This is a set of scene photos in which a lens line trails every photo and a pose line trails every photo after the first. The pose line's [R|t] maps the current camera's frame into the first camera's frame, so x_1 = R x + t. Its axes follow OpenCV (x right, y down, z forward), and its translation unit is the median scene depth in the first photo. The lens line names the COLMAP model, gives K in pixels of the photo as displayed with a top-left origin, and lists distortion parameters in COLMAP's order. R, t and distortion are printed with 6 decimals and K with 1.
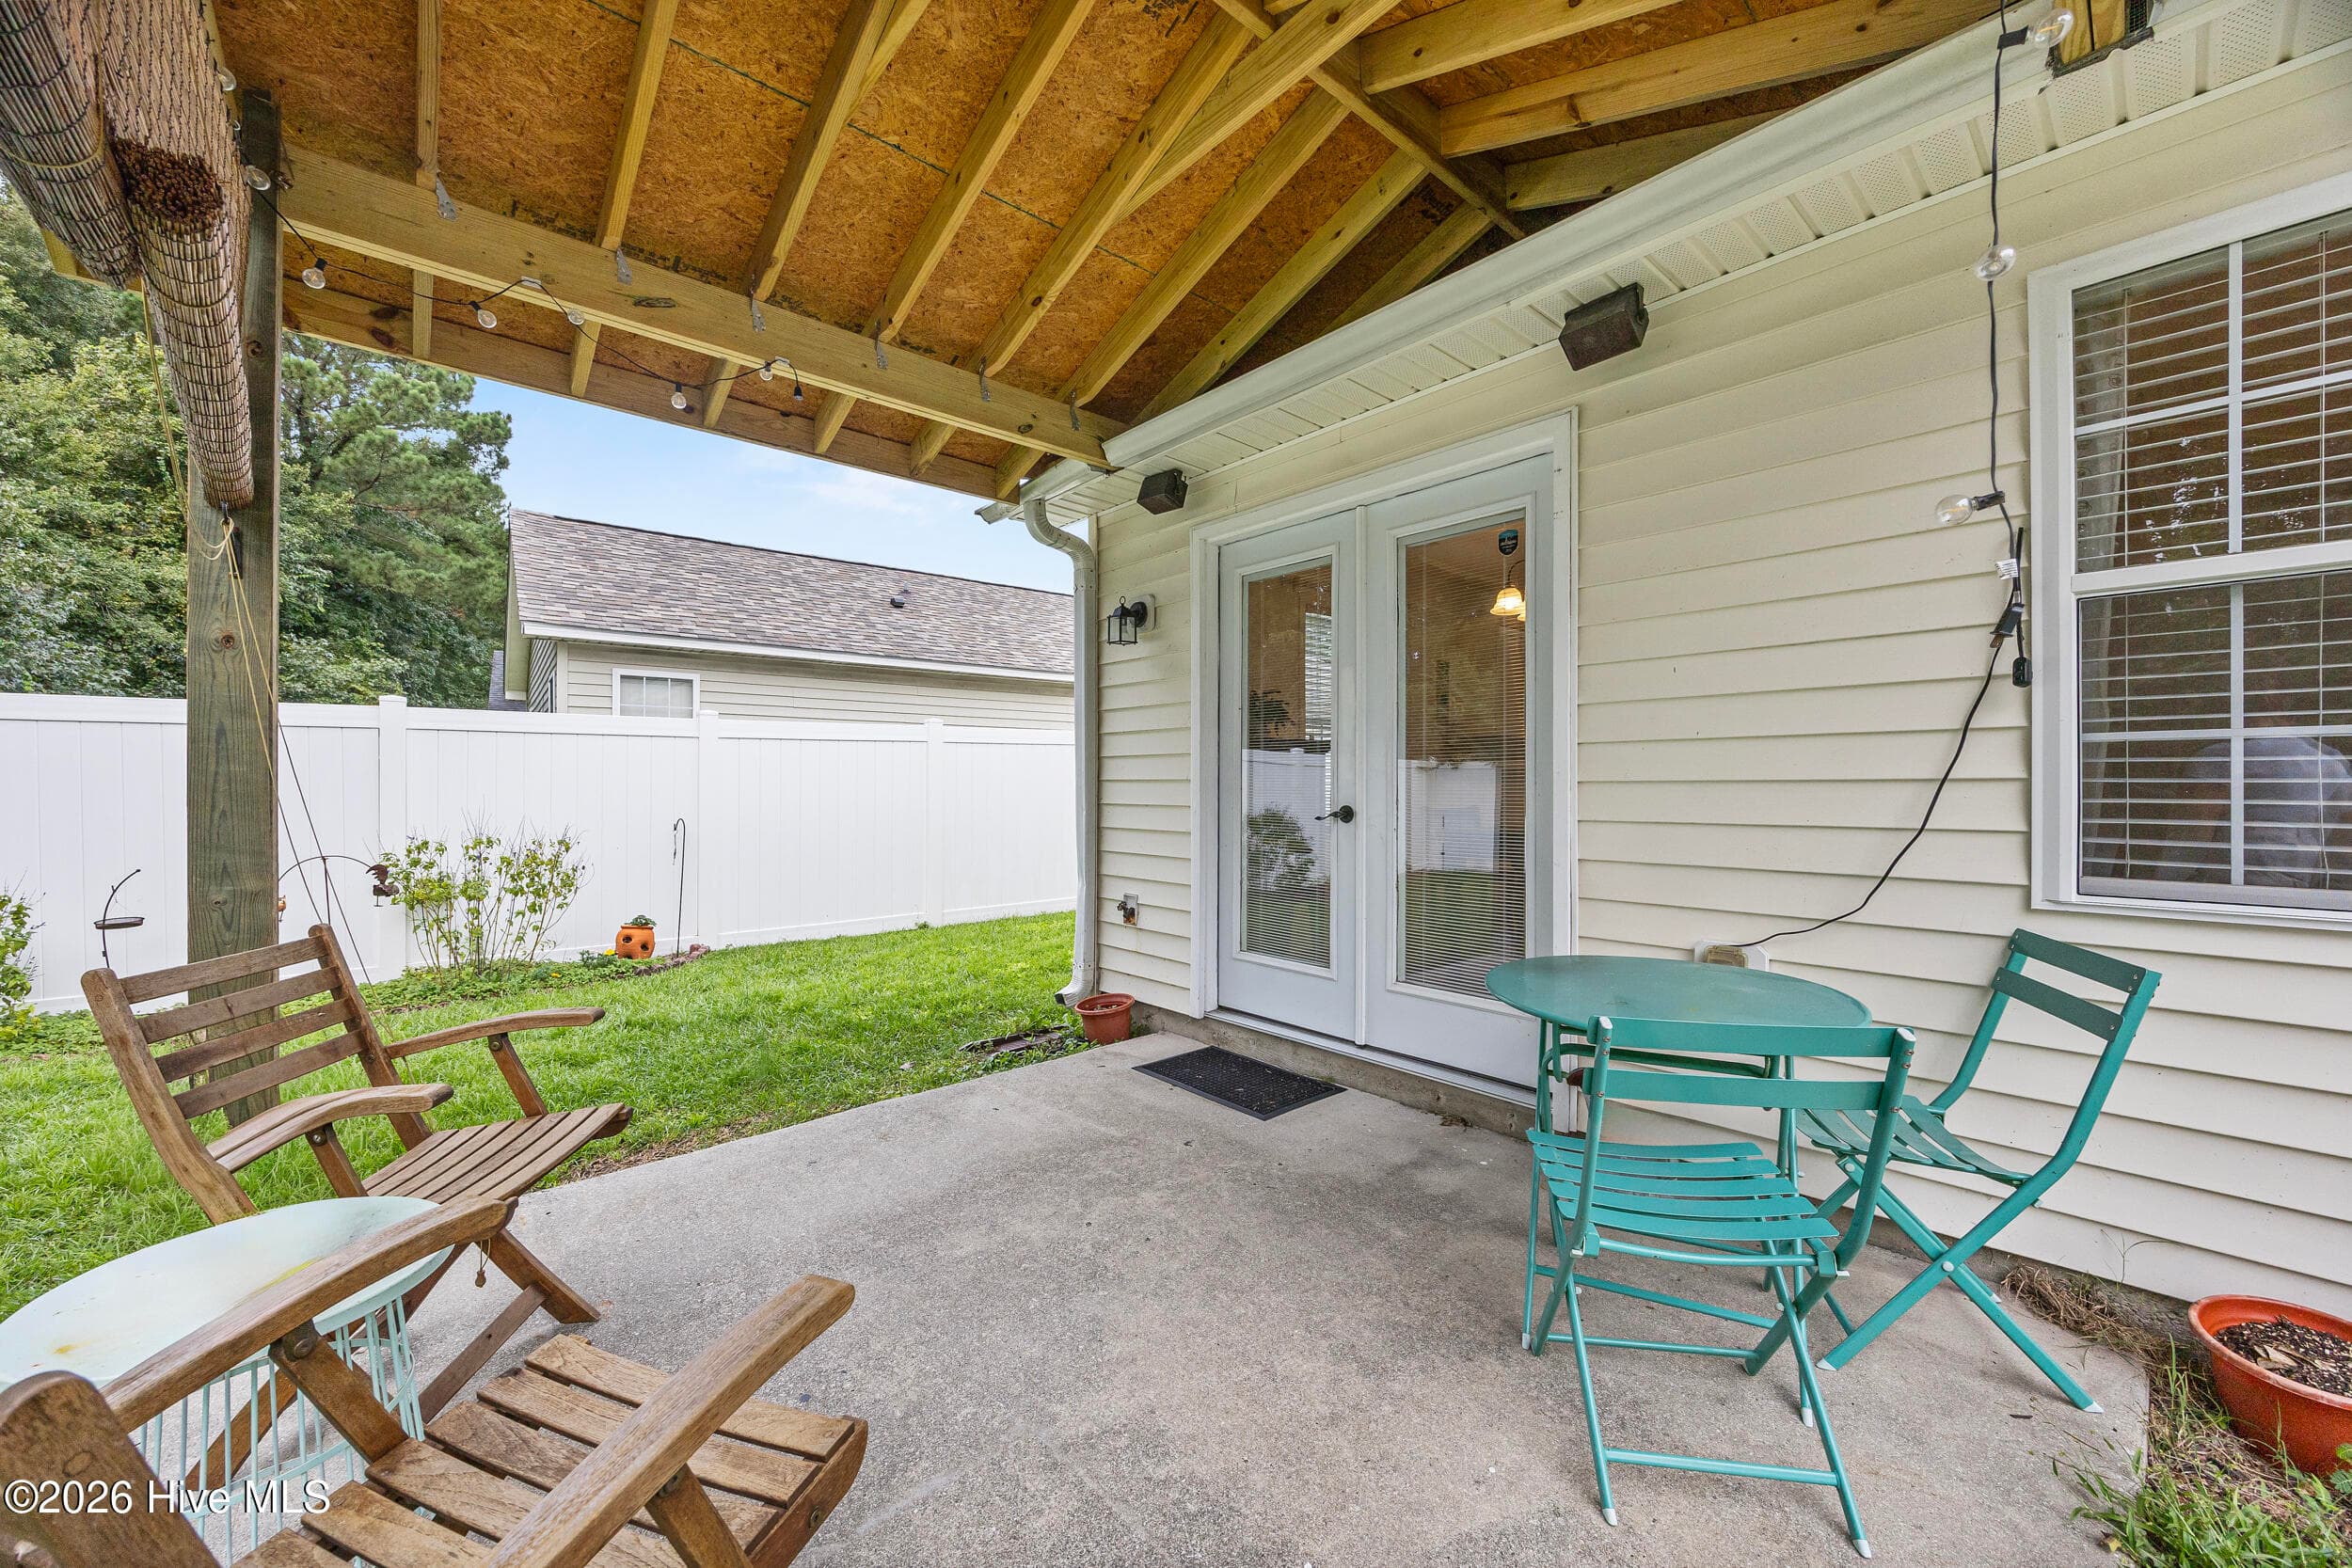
lens RADIAL K [[885.3, 0, 1165.2], [0, 885.3, 786.2], [0, 0, 1]] dist [-0.003588, 0.000569]
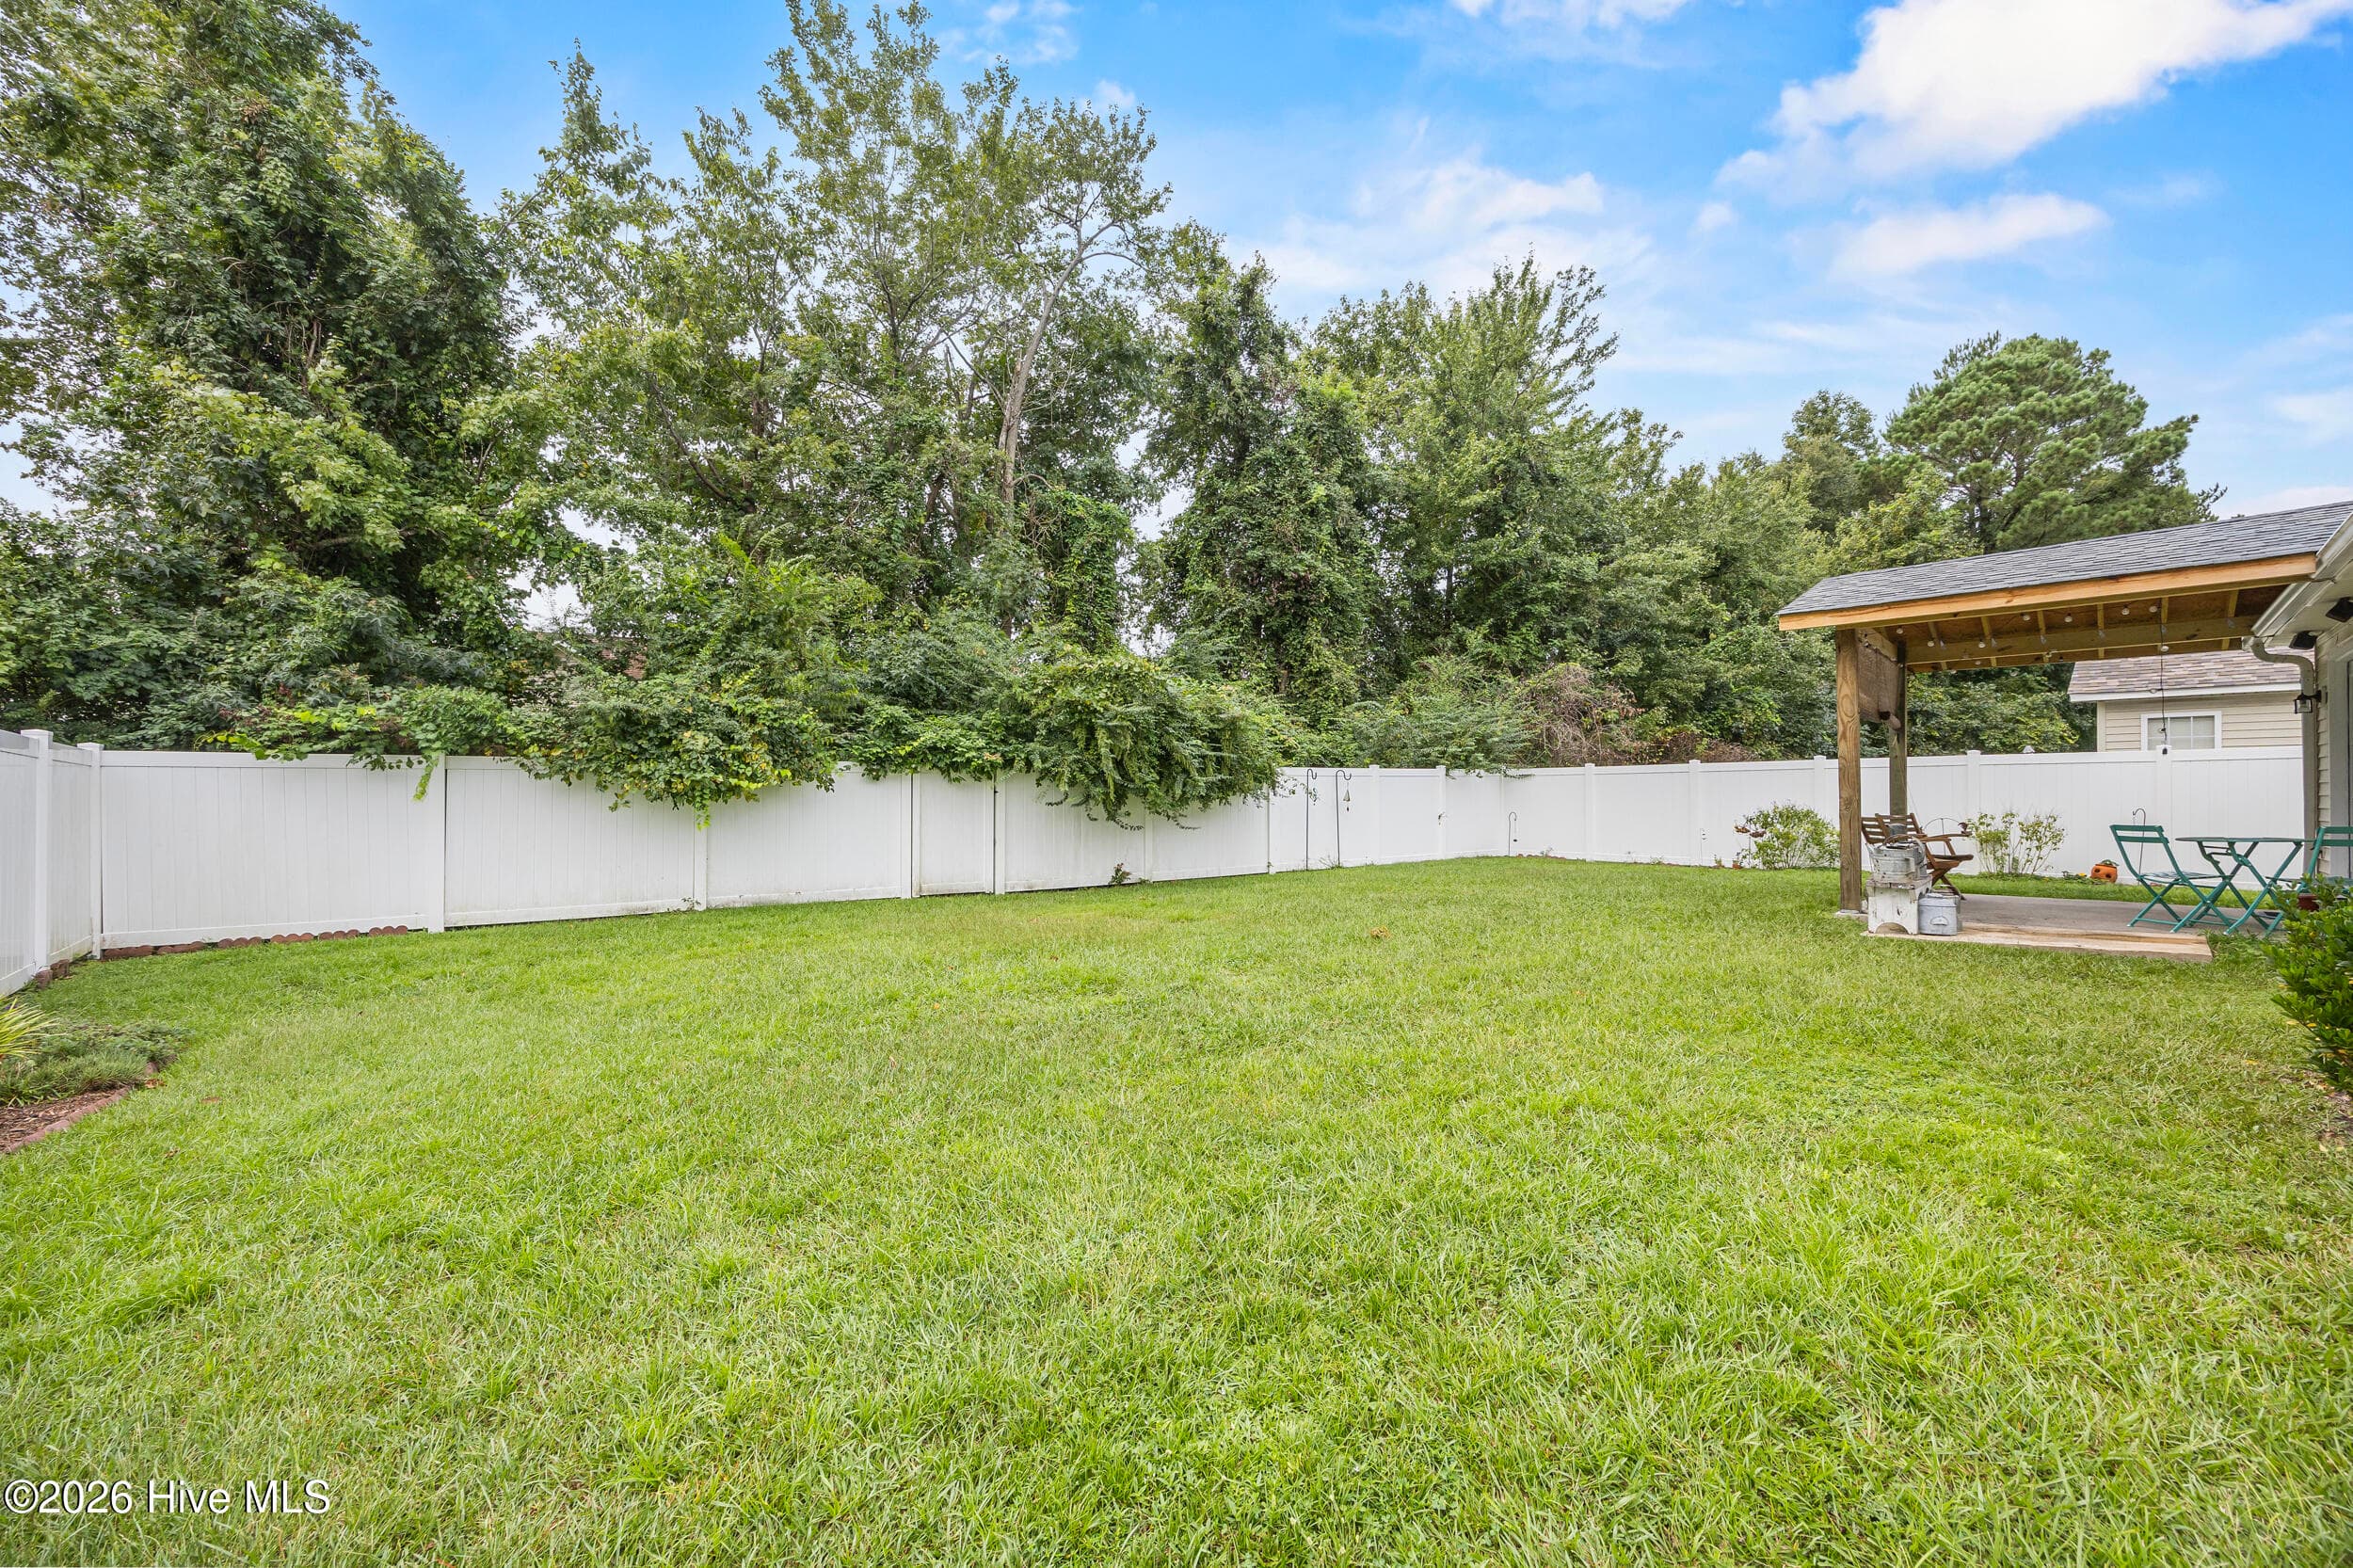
lens RADIAL K [[885.7, 0, 1165.7], [0, 885.7, 786.2], [0, 0, 1]] dist [-0.003588, 0.000569]
pose [[0.038047, -0.011964, -0.999204, 1.325035], [-0.008429, 0.999889, -0.012293, 0.034934], [0.999240, 0.008890, 0.037942, -1.171113]]
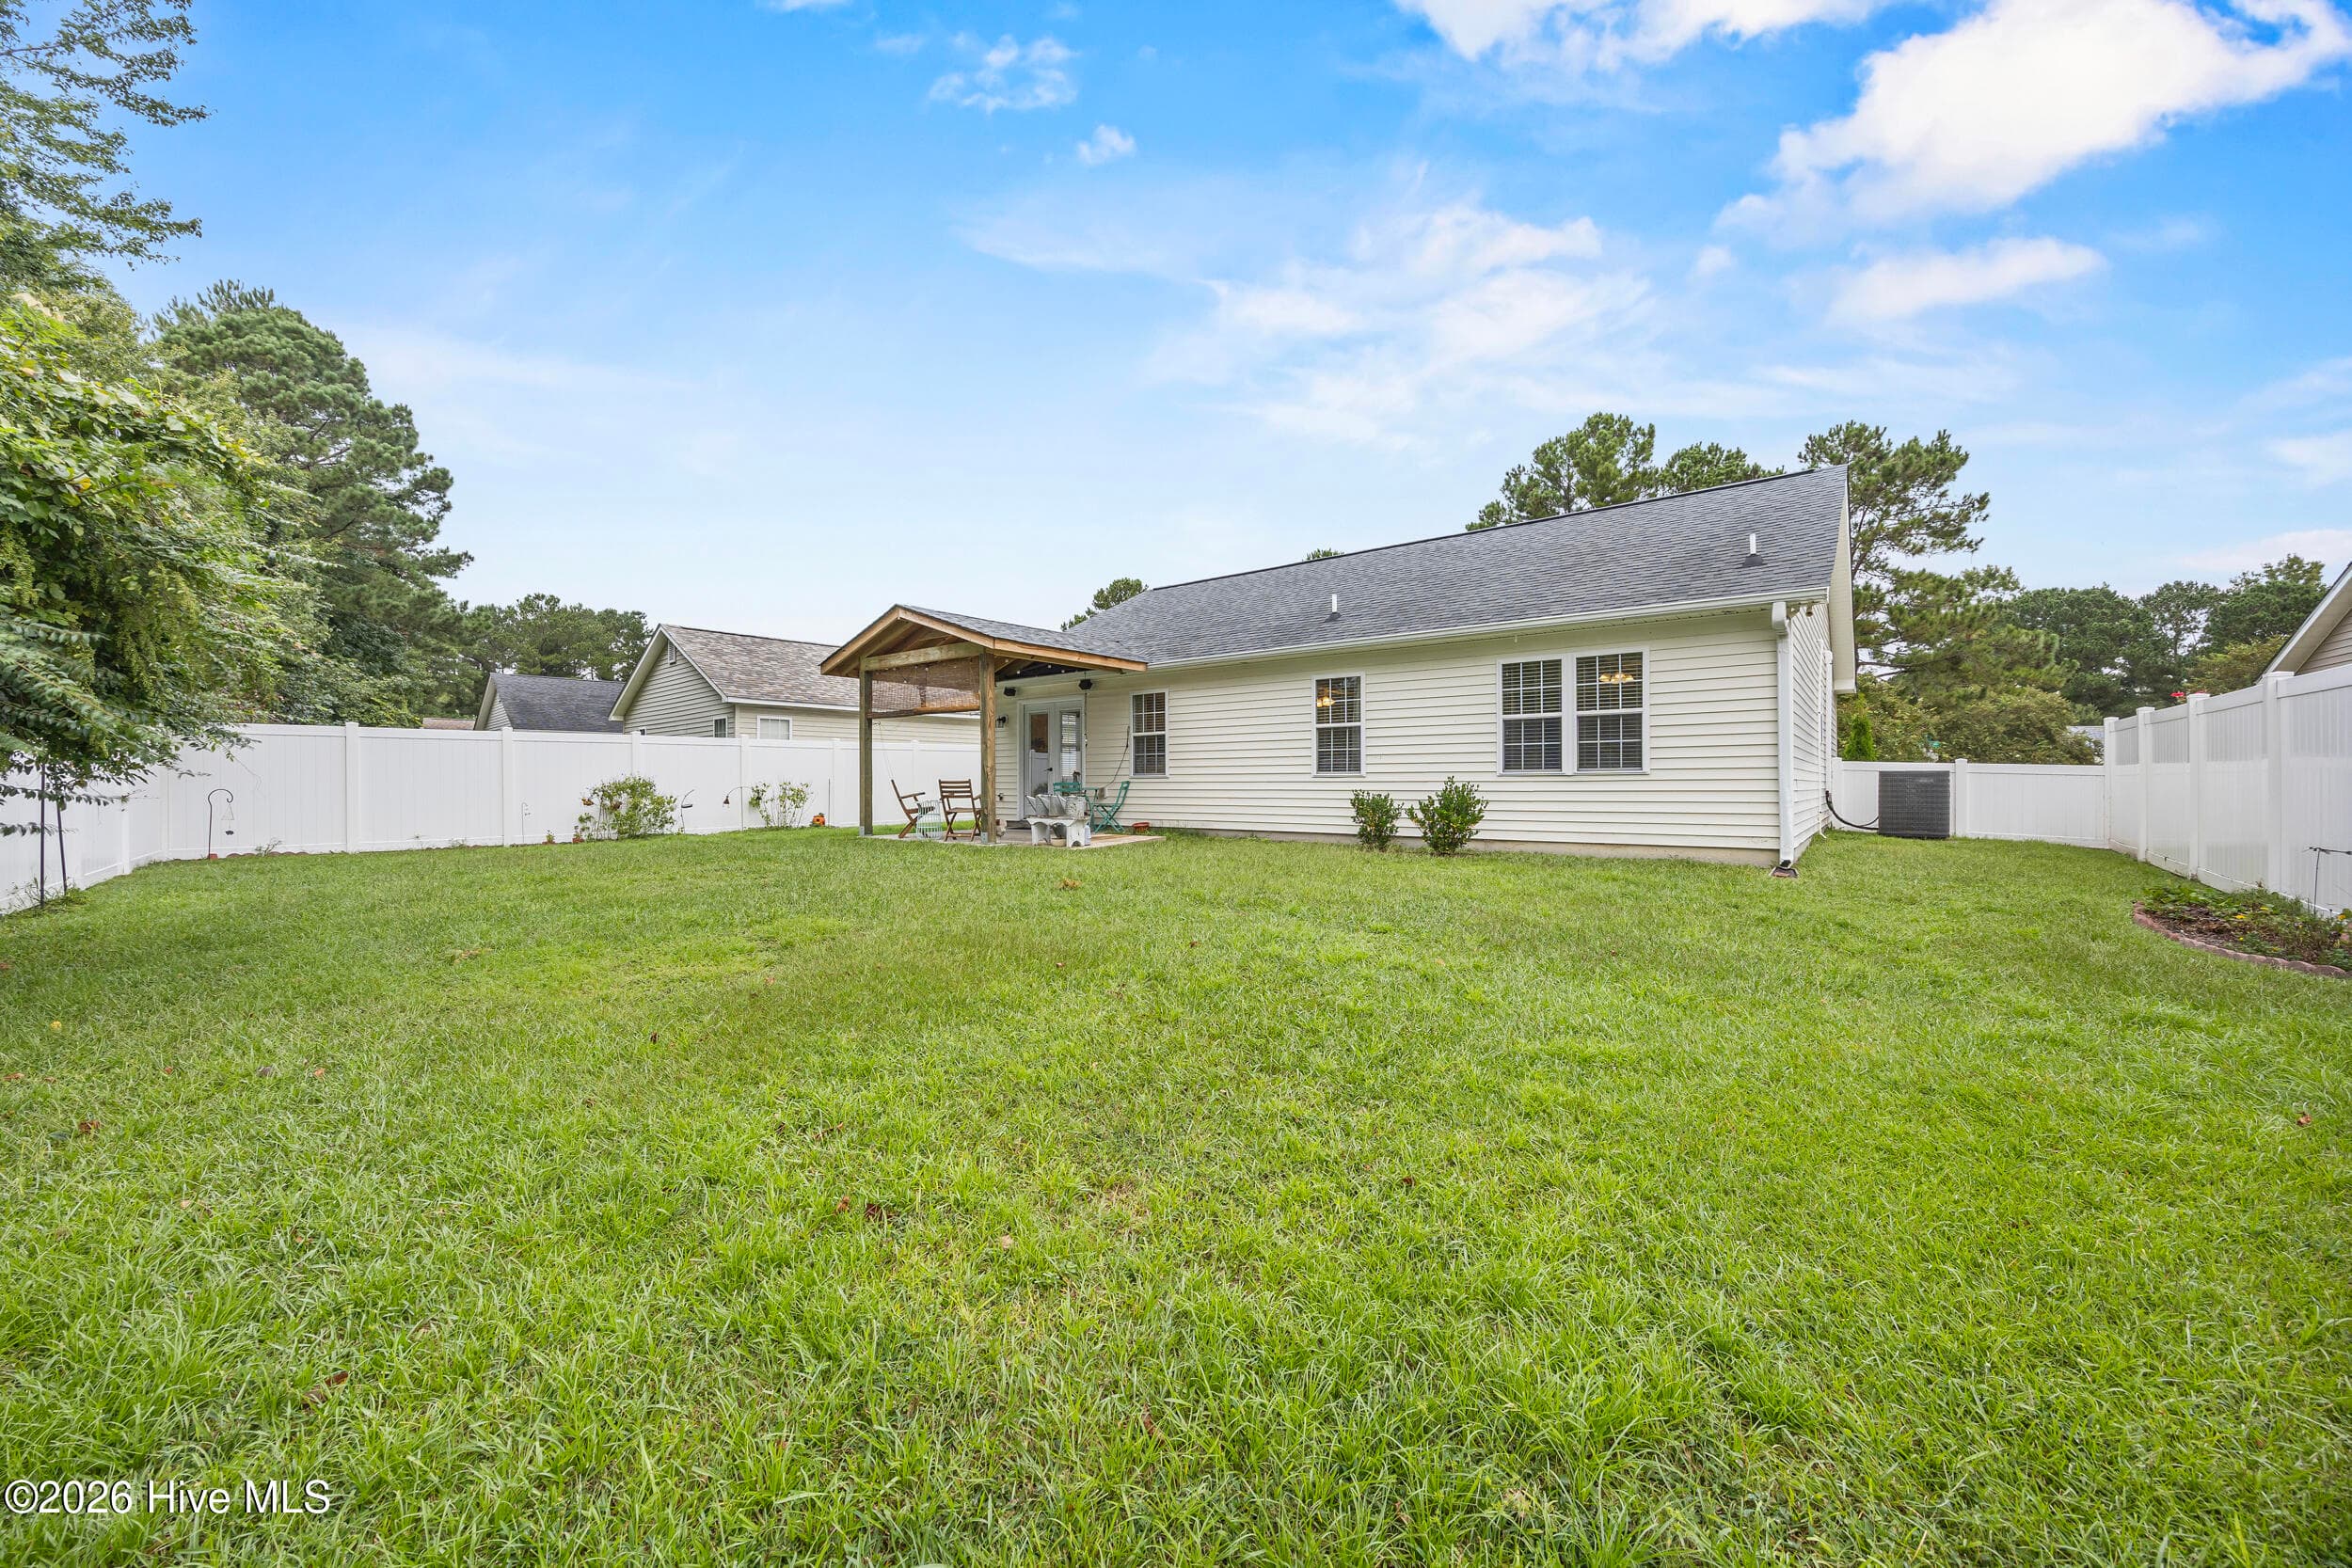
lens RADIAL K [[885.3, 0, 1165.2], [0, 885.3, 786.2], [0, 0, 1]] dist [-0.003588, 0.000569]
pose [[0.985392, -0.001816, 0.170293, 0.005517], [0.001660, 0.999998, 0.001055, 0.070974], [-0.170295, -0.000757, 0.985393, -2.252282]]
